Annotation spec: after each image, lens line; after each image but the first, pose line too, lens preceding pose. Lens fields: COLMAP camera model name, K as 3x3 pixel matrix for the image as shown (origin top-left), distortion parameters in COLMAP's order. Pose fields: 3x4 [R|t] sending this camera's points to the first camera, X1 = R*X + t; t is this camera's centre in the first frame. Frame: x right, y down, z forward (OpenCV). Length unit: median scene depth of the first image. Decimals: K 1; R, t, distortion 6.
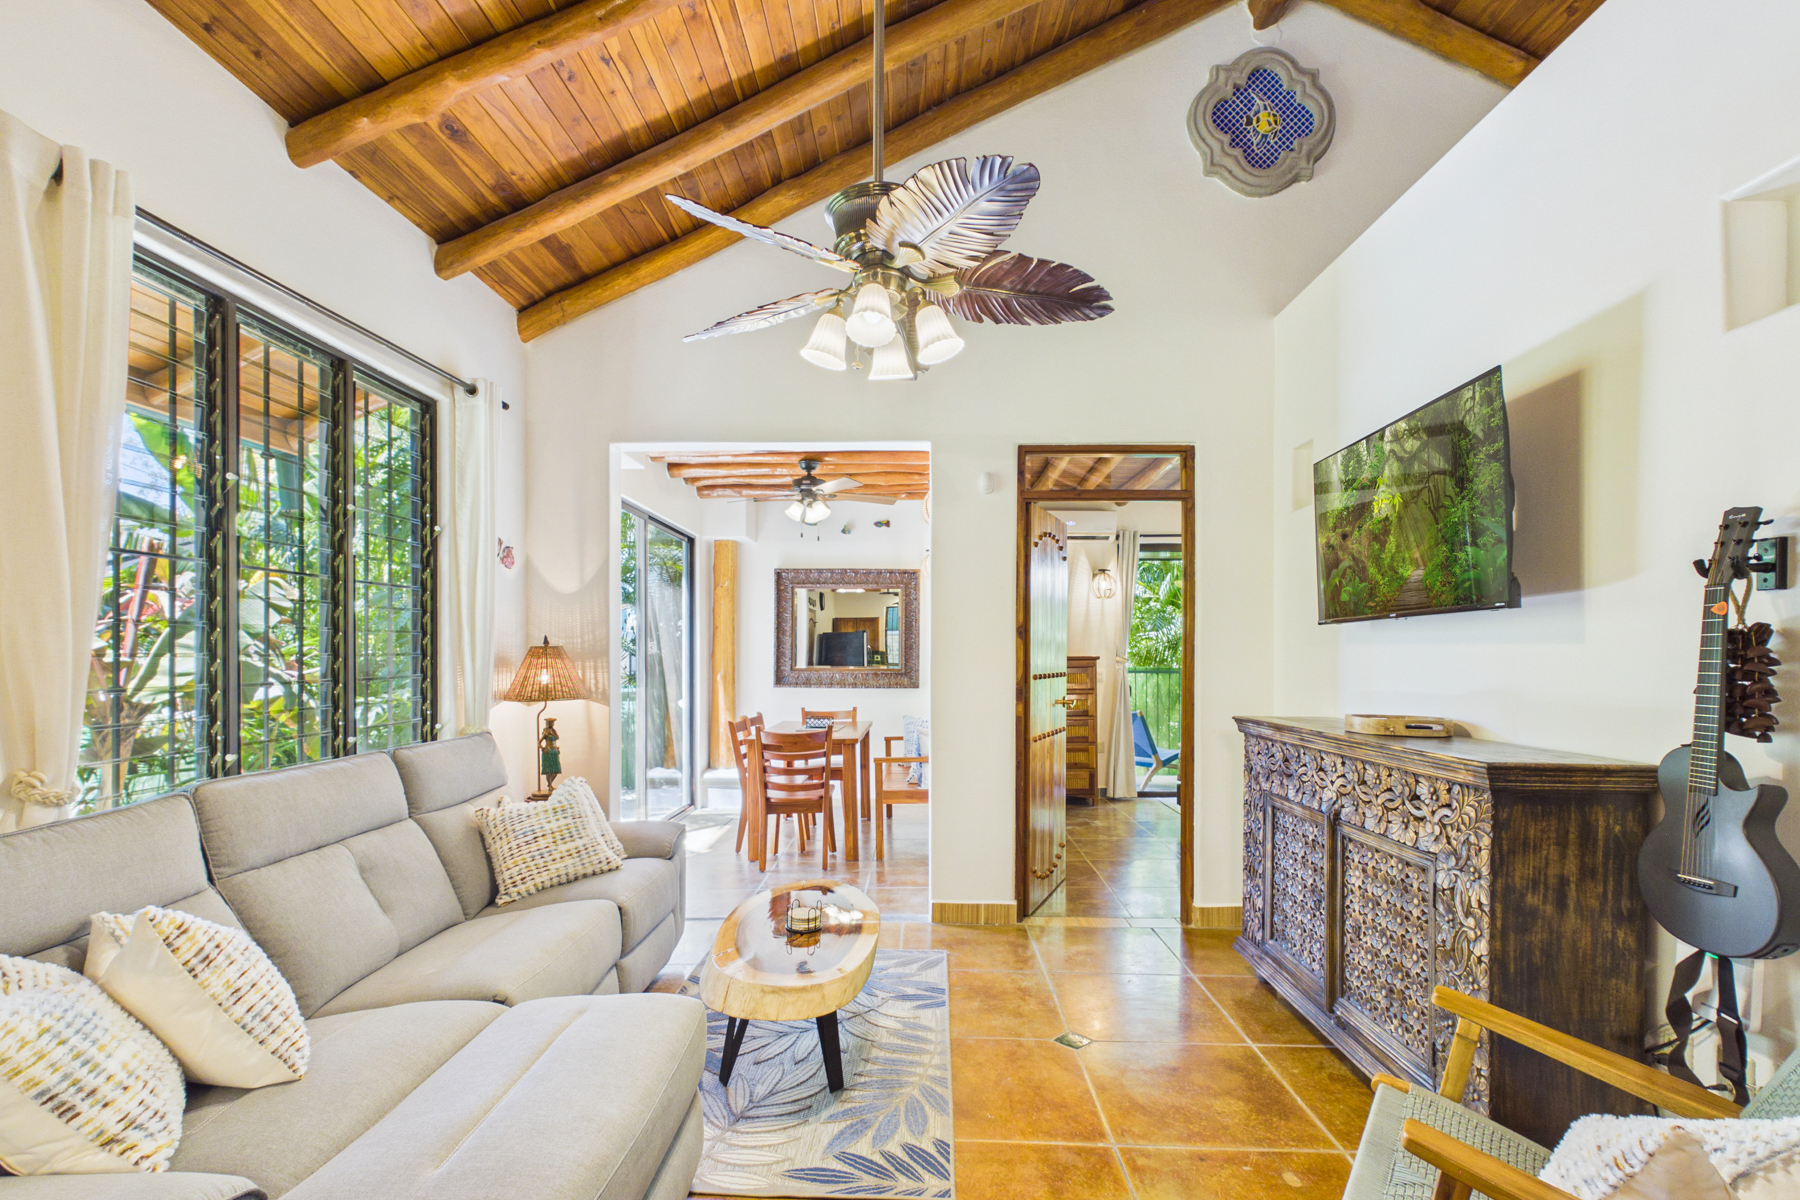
lens RADIAL K [[817.5, 0, 901.5], [0, 817.5, 658.6], [0, 0, 1]] dist [0.003397, -0.001238]
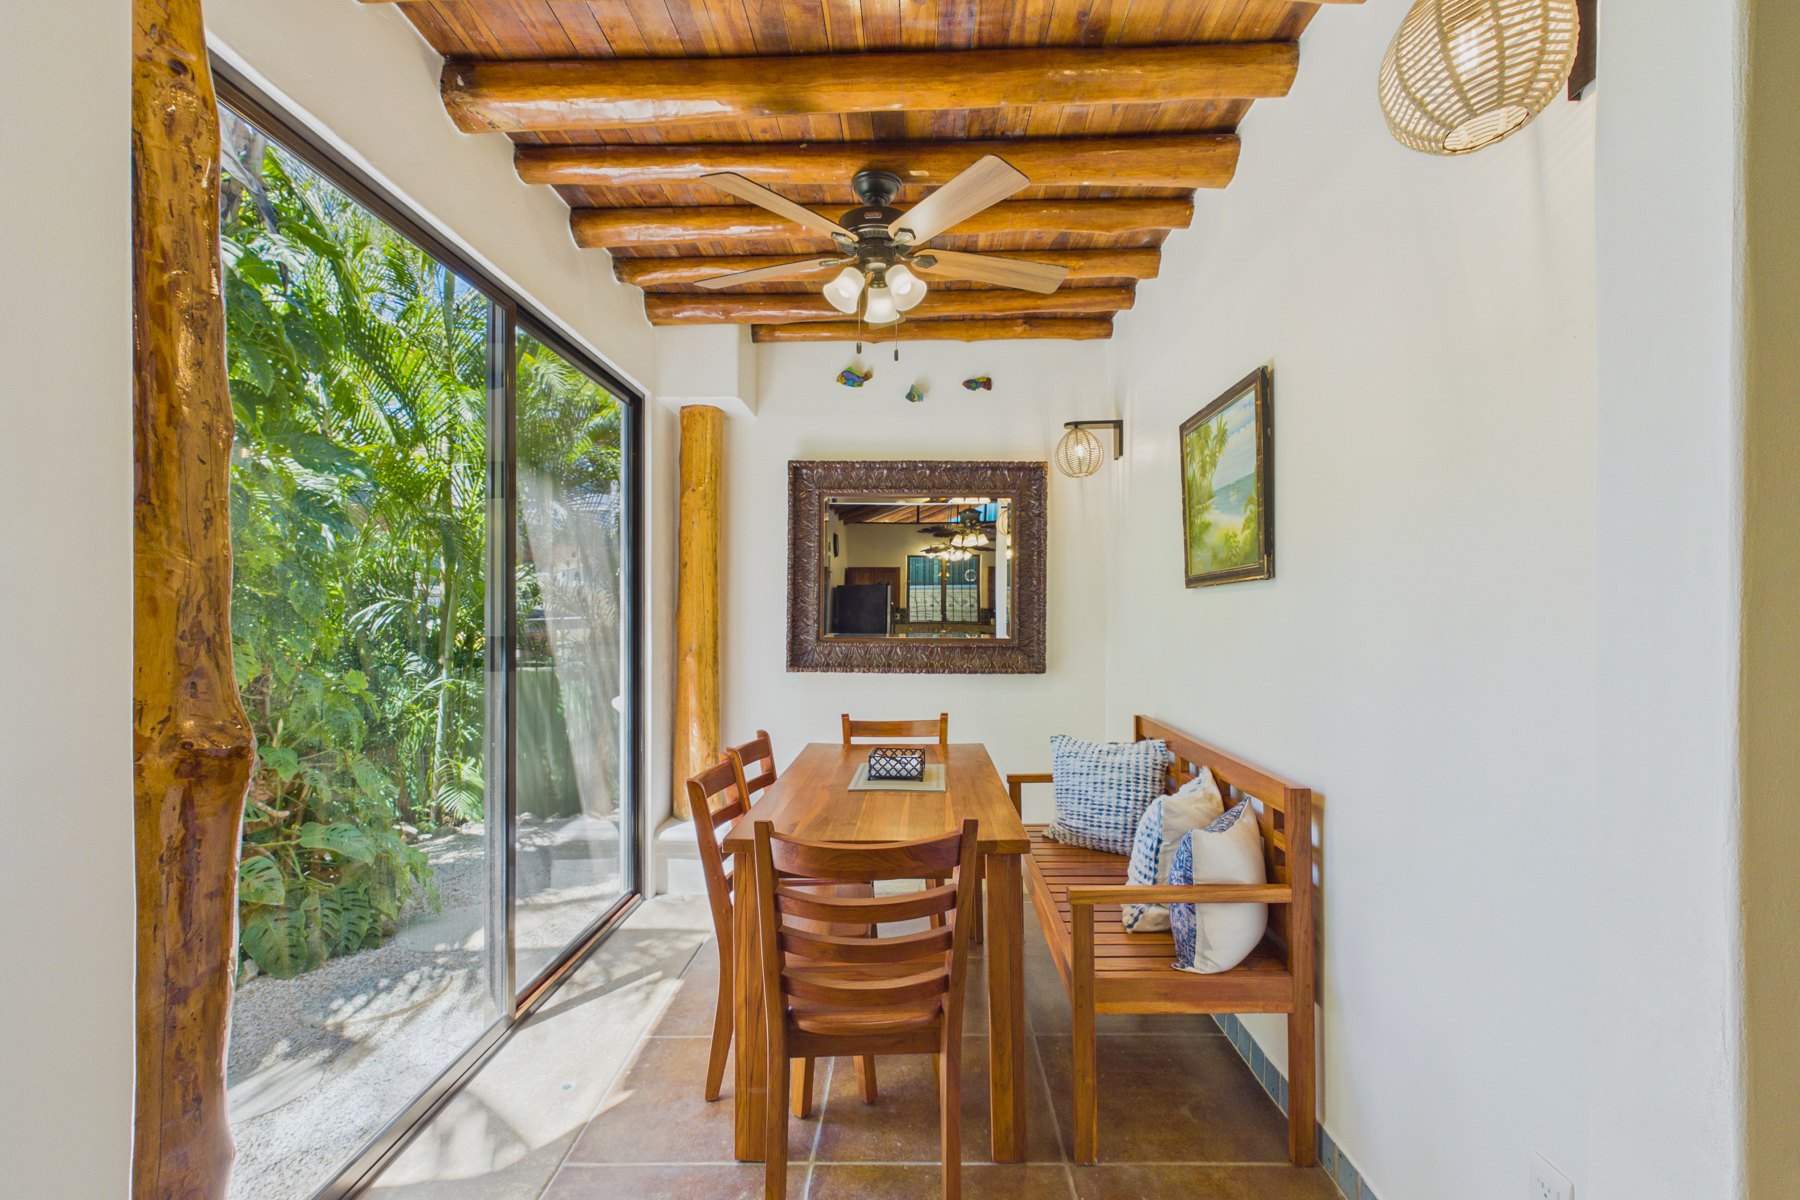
lens RADIAL K [[817.5, 0, 902.2], [0, 817.5, 612.1], [0, 0, 1]] dist [0.003397, -0.001238]
pose [[0.999995, 0.000779, 0.002952, -0.175475], [-0.000767, 0.999991, -0.004065, -0.007782], [-0.002956, 0.004063, 0.999987, 0.973612]]
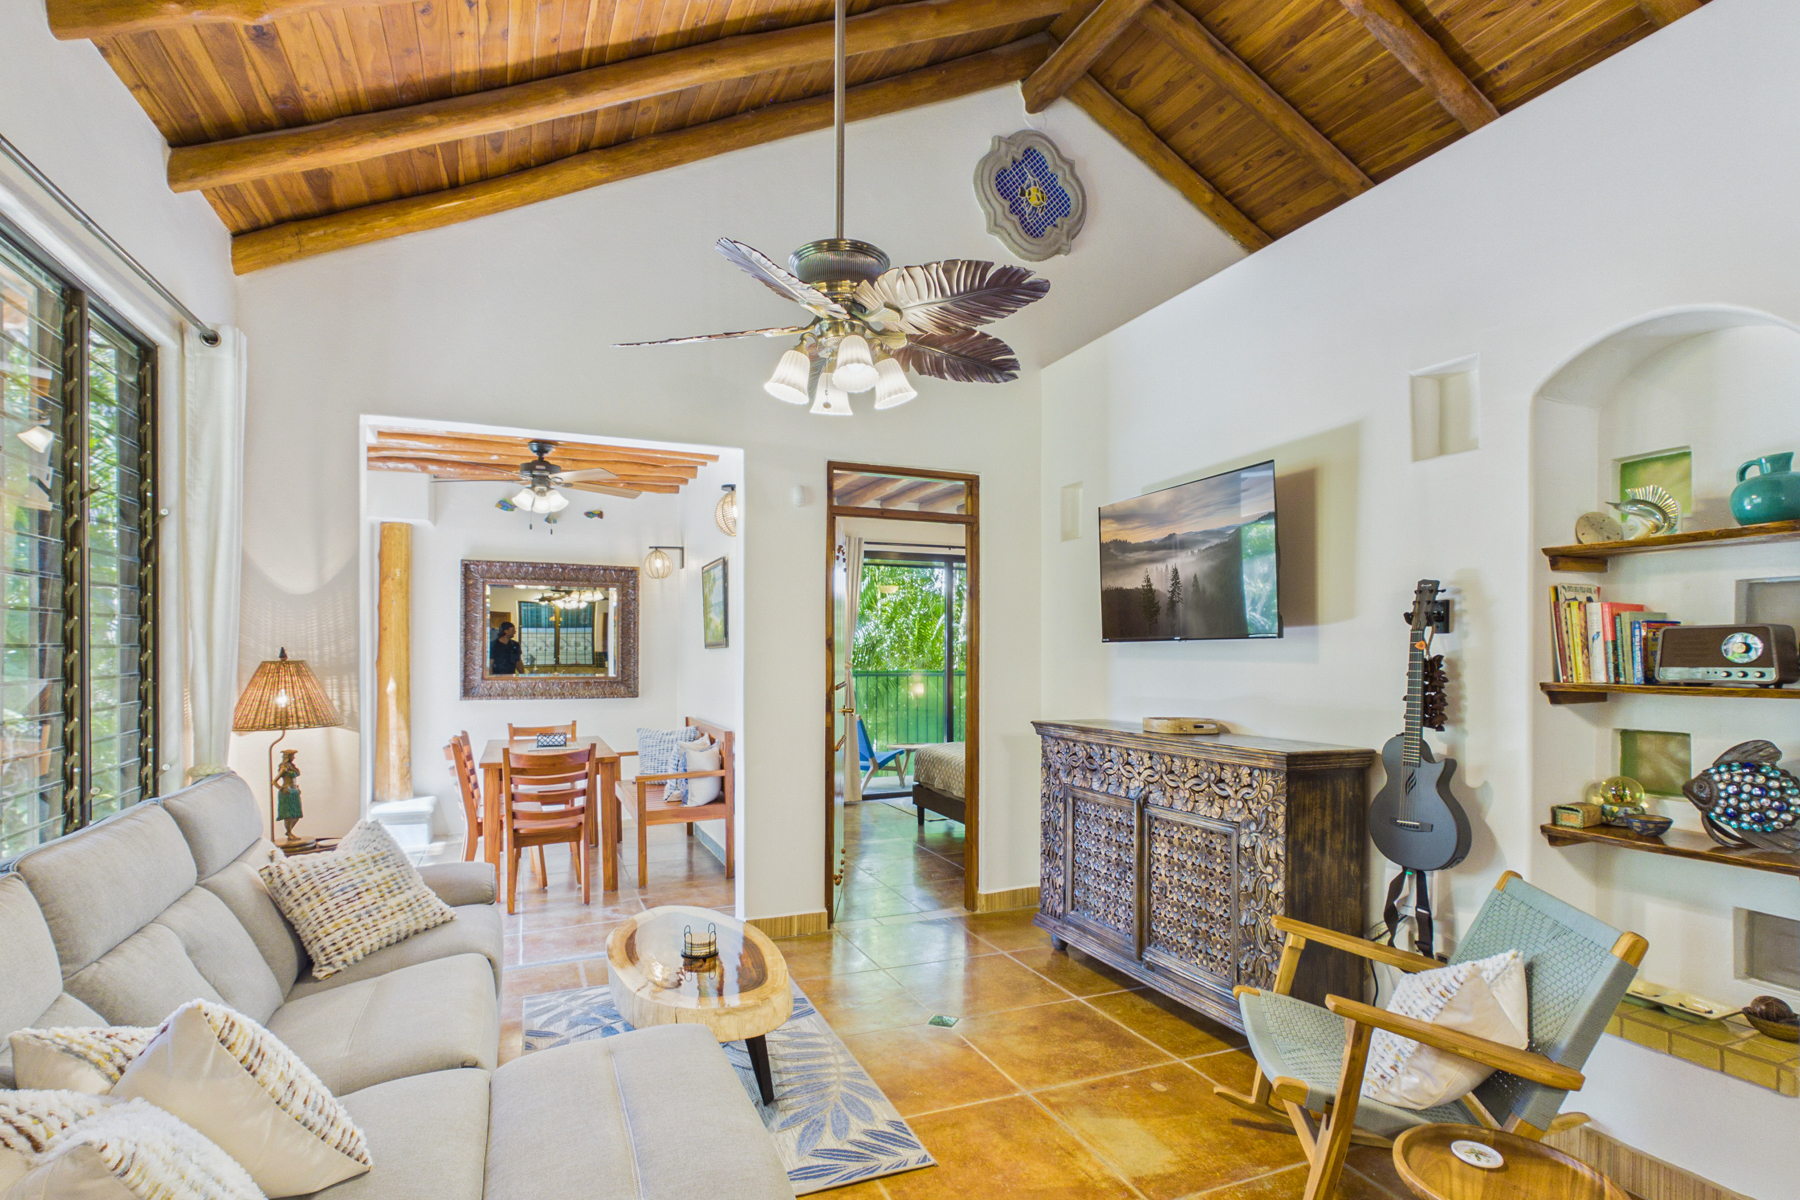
lens RADIAL K [[892.5, 0, 900.2], [0, 892.5, 658.1], [0, 0, 1]] dist [0.001920, 0.000318]
pose [[0.909659, -0.003012, 0.415345, -0.281381], [0.002285, 0.999995, 0.002248, -0.020725], [-0.415349, -0.001096, 0.909661, -0.057621]]
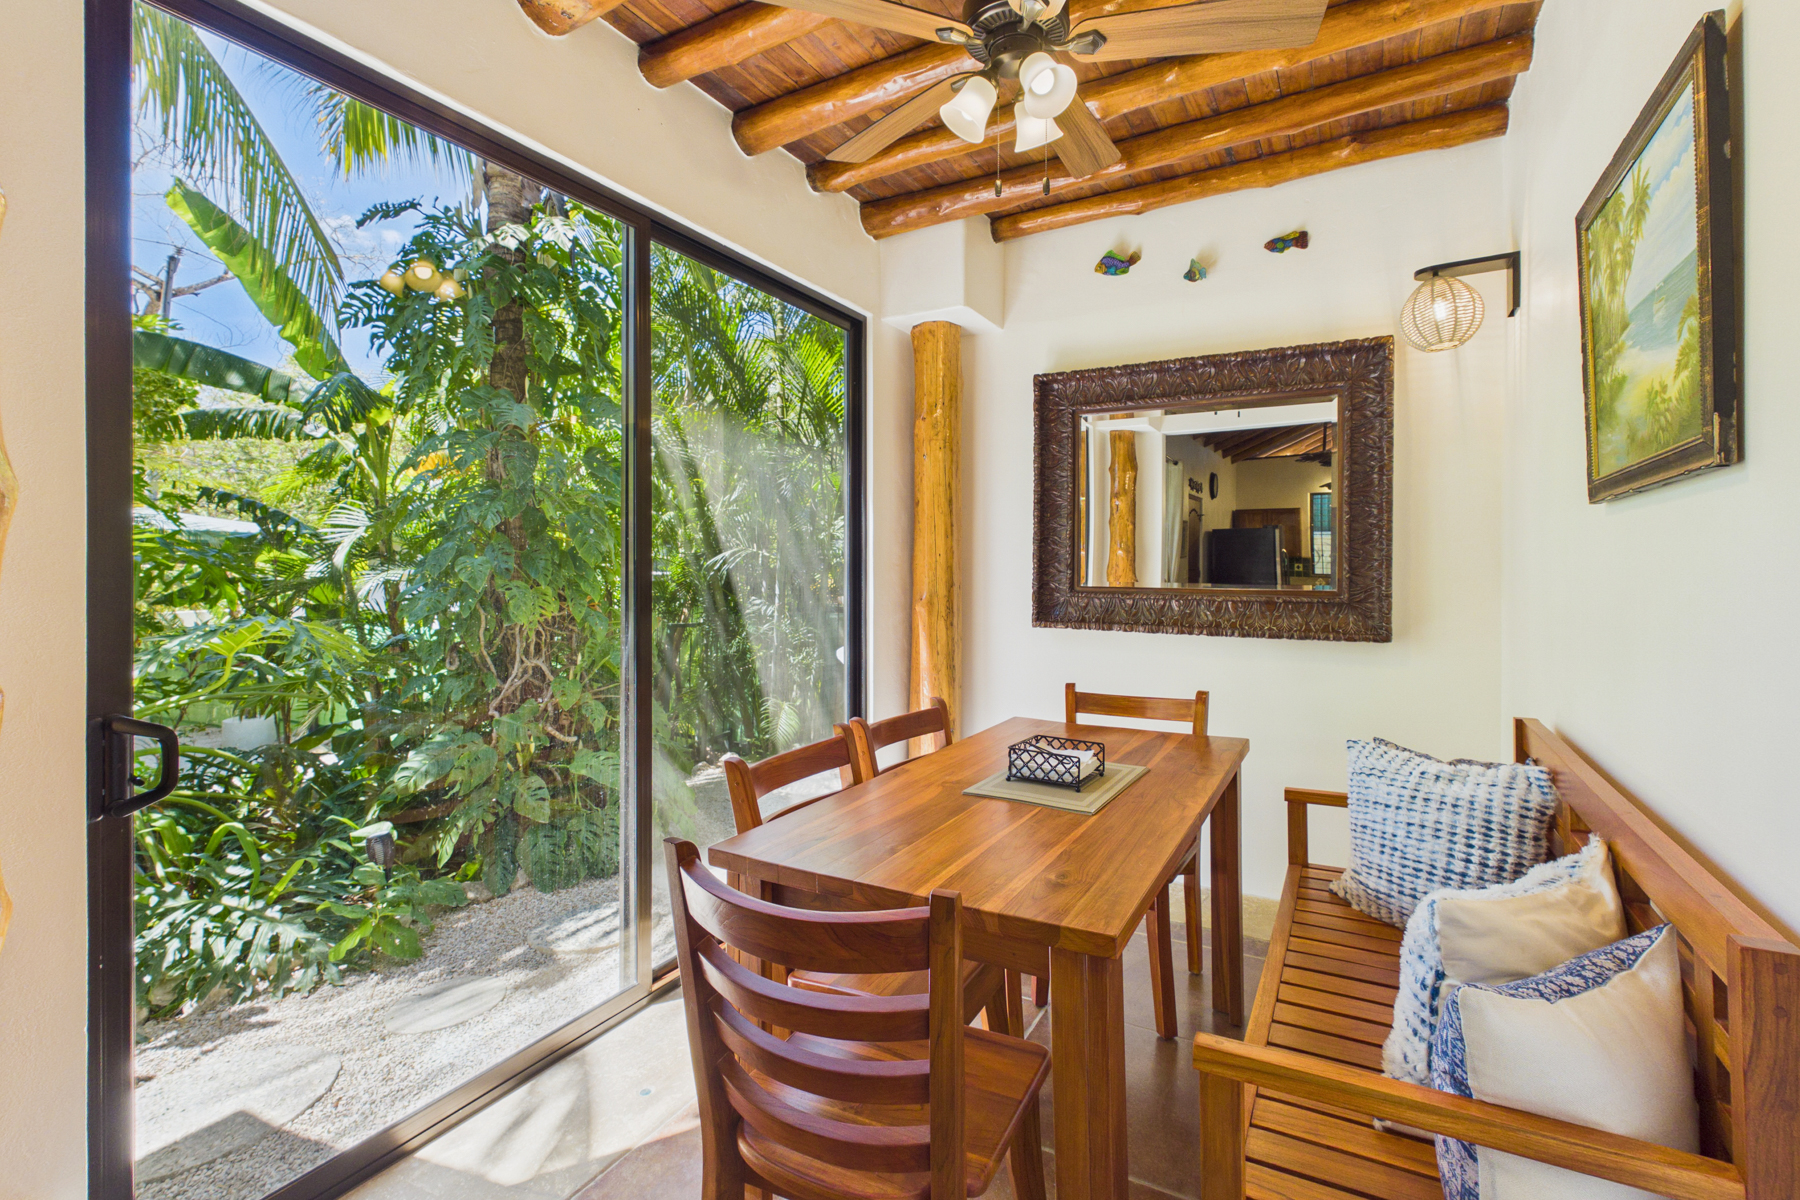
lens RADIAL K [[817.5, 0, 904.4], [0, 817.5, 563.6], [0, 0, 1]] dist [0.003397, -0.001238]
pose [[0.884871, 0.000193, -0.465836, -0.004355], [-0.002155, 0.999991, -0.003679, 0.001731], [0.465831, 0.004259, 0.884864, 1.220741]]
